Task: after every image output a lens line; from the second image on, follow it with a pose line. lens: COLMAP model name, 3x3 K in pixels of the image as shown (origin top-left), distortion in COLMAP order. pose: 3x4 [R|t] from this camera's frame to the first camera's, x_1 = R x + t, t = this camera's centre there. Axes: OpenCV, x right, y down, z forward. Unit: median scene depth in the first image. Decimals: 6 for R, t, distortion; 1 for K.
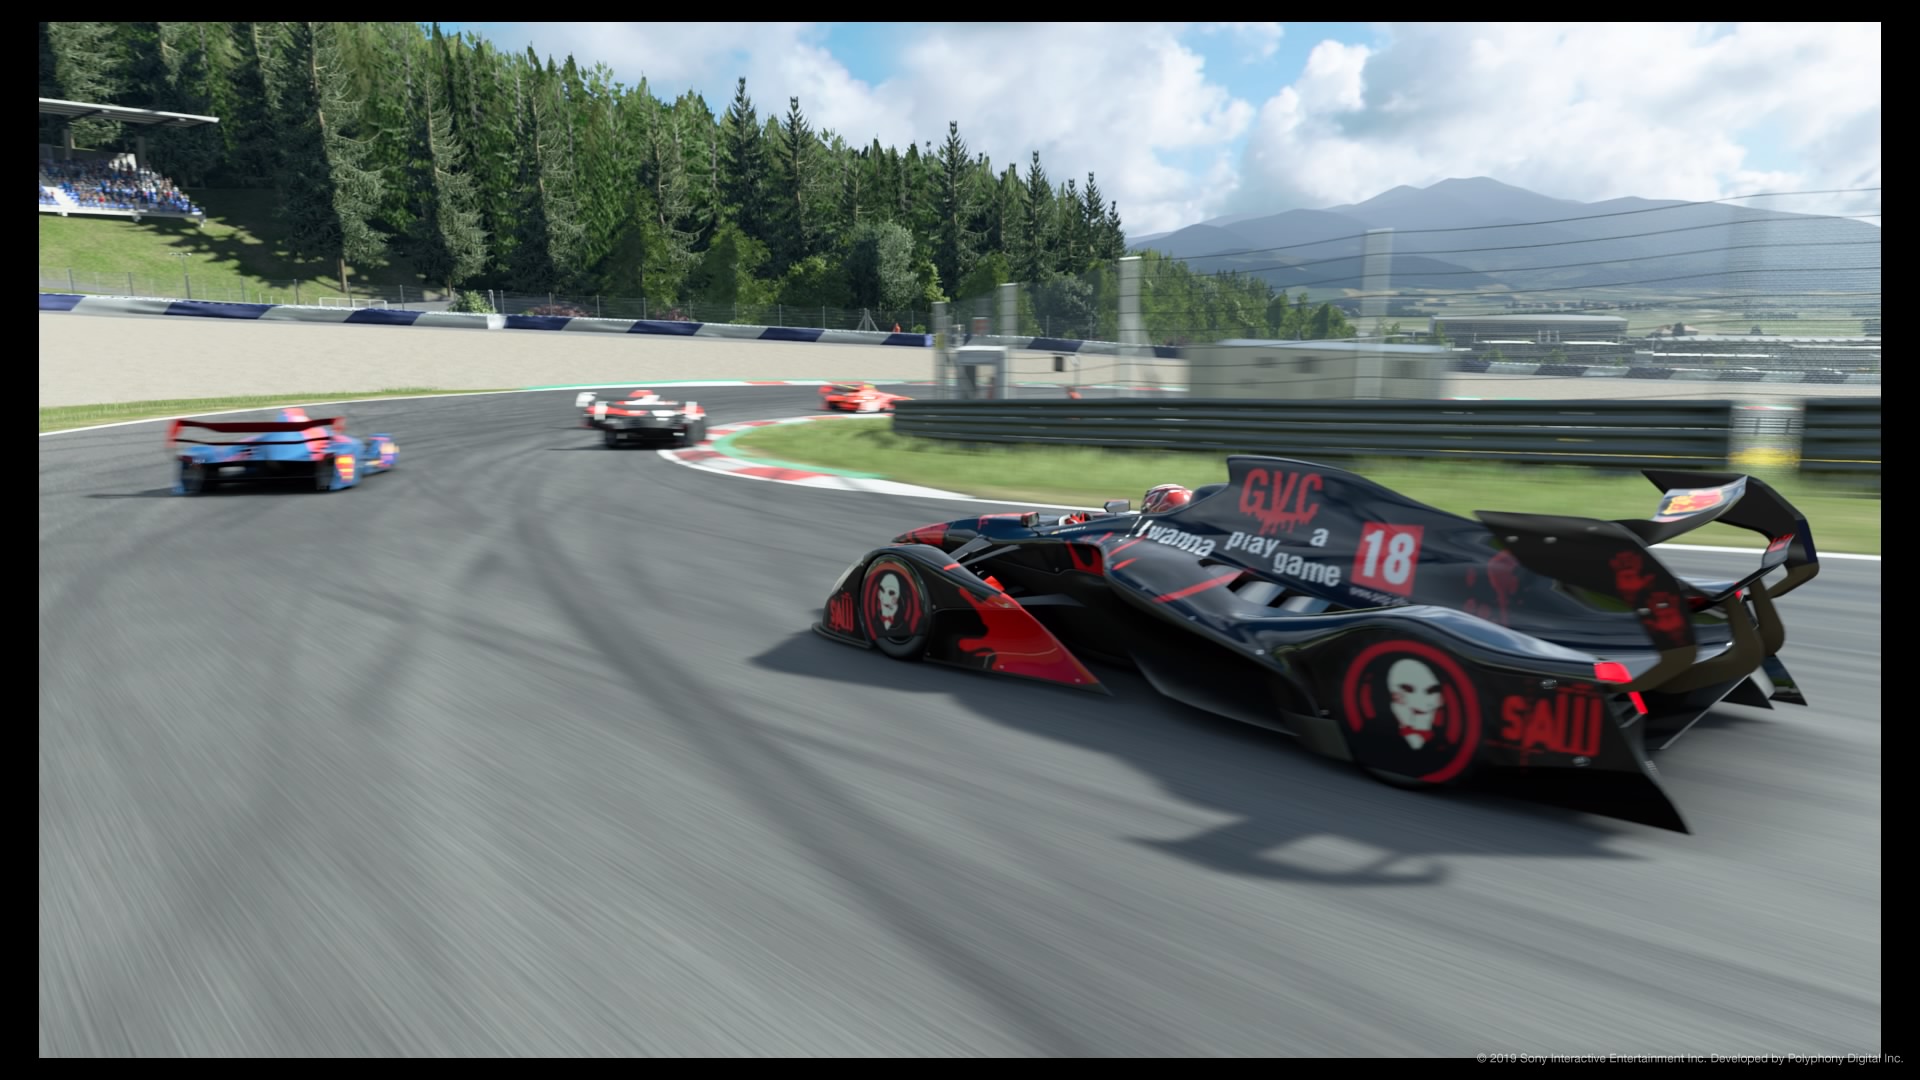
lens RADIAL K [[1117.3, 0, 951.3], [0, 1117.3, 532.0], [0, 0, 1]] dist [-0.001729, 0.000872]
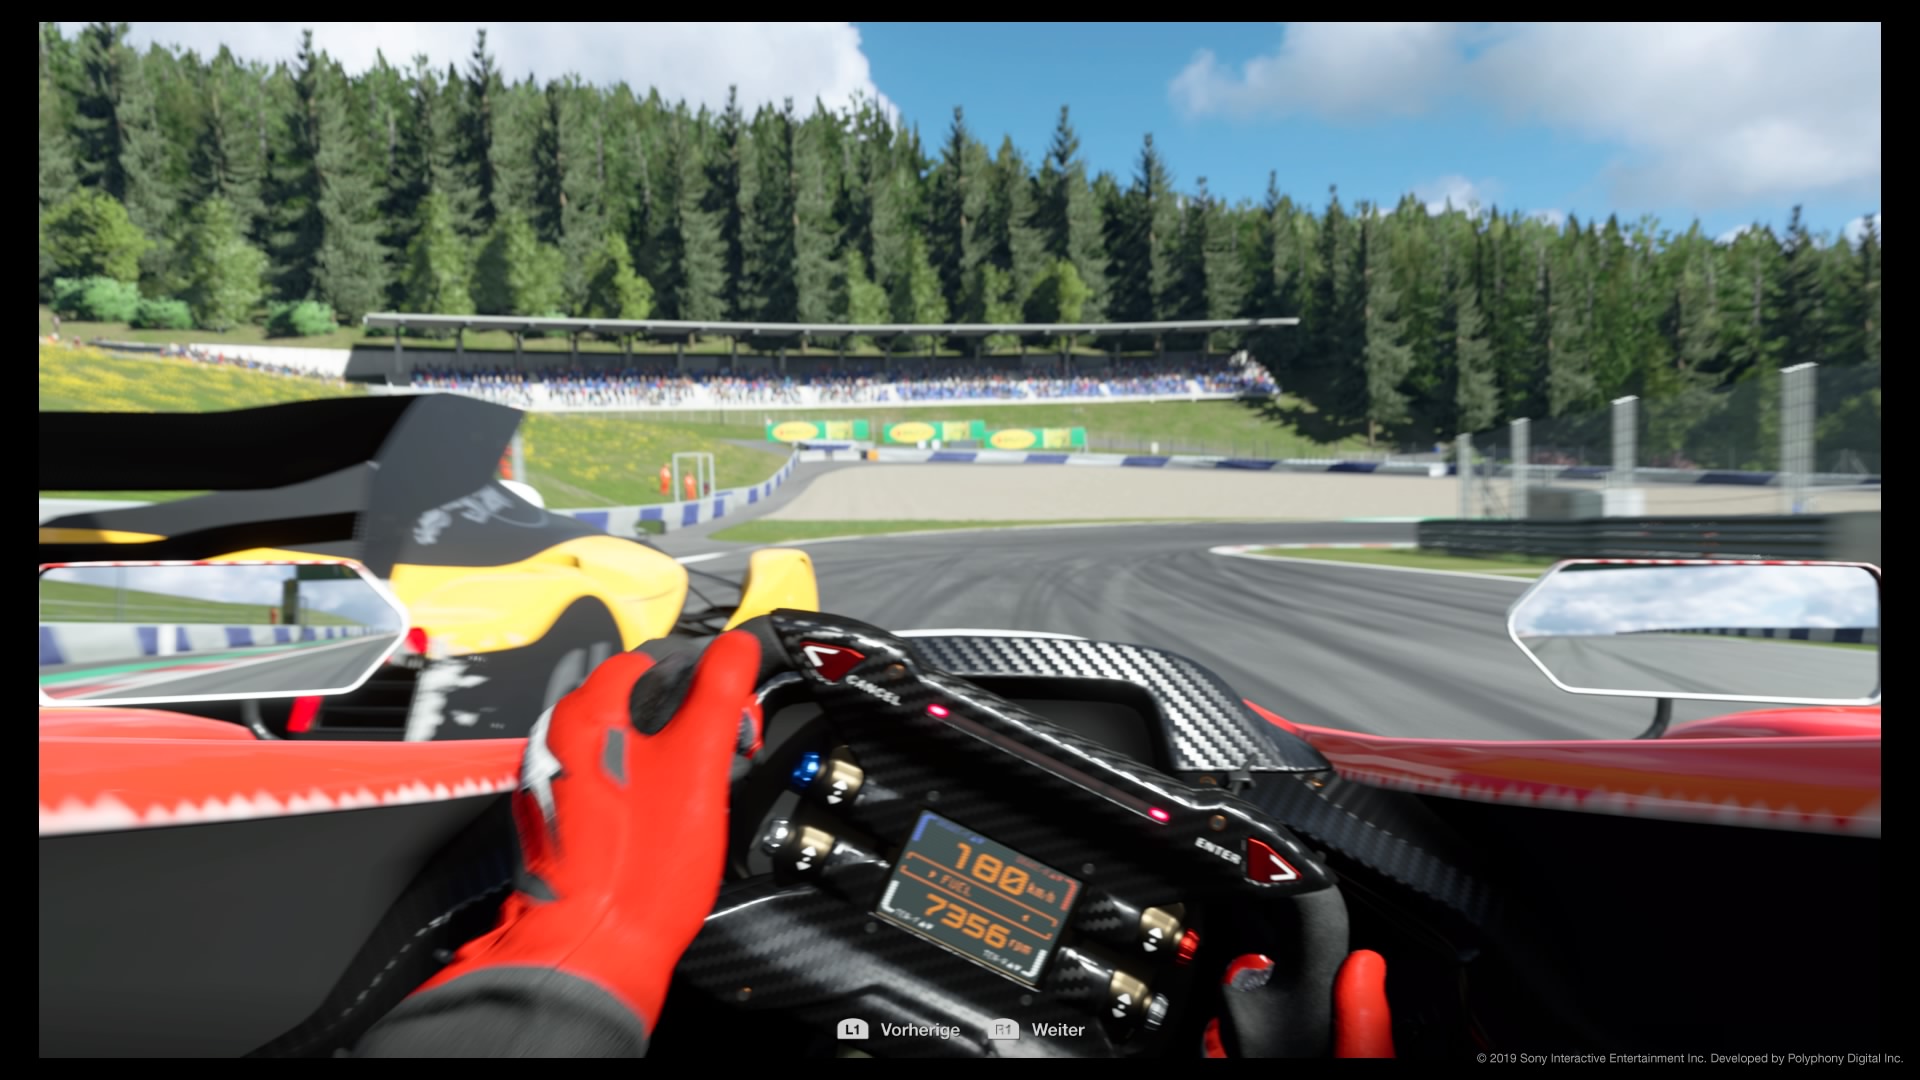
lens RADIAL K [[1117.3, 0, 960.9], [0, 1117.3, 542.8], [0, 0, 1]] dist [-0.001729, 0.000872]
pose [[0.611999, 0.039300, -0.789881, 0.142813], [-0.131370, 0.989941, -0.052532, 0.012143], [0.779871, 0.135916, 0.611006, -0.077974]]
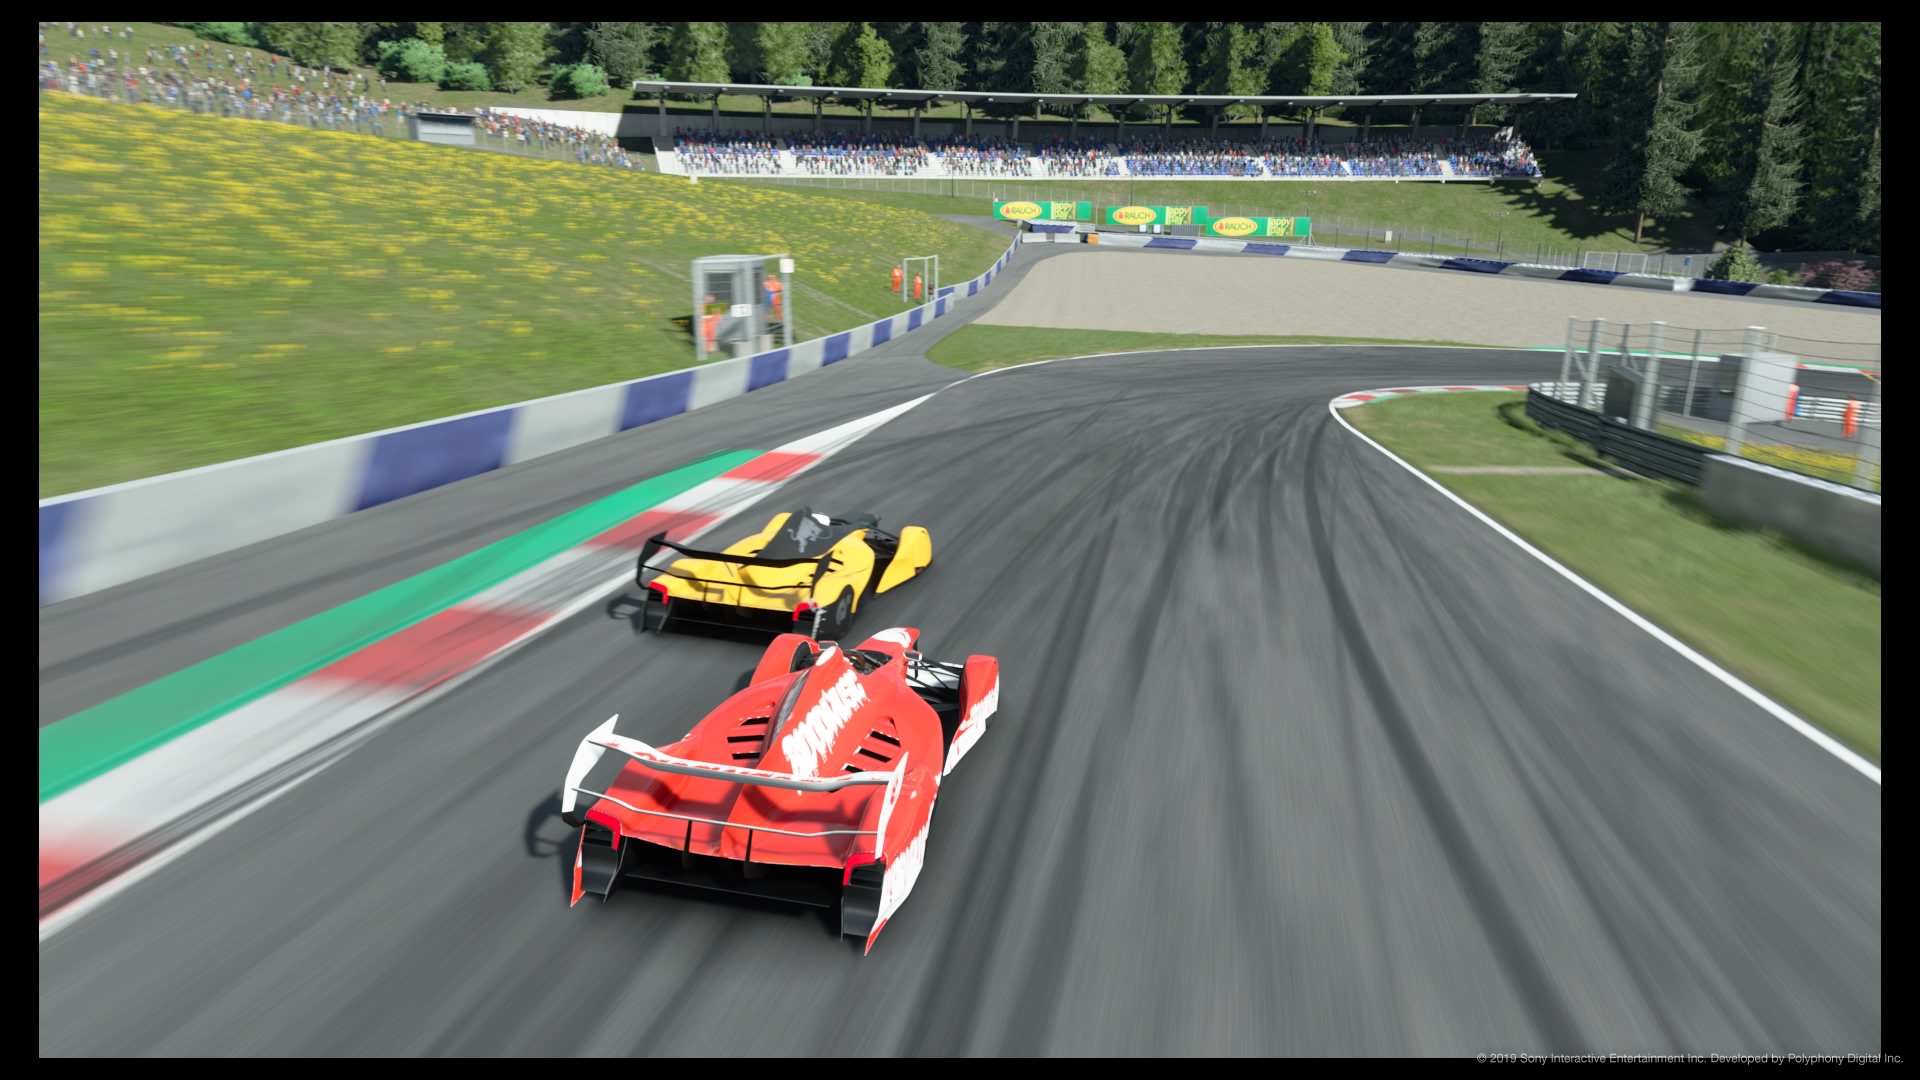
lens RADIAL K [[1117.3, 0, 959.1], [0, 1117.3, 546.4], [0, 0, 1]] dist [-0.001729, 0.000872]
pose [[0.436677, 0.258984, -0.861534, 0.200277], [-0.189491, 0.962660, 0.193338, -0.006430], [0.879435, 0.078826, 0.469447, -0.105322]]
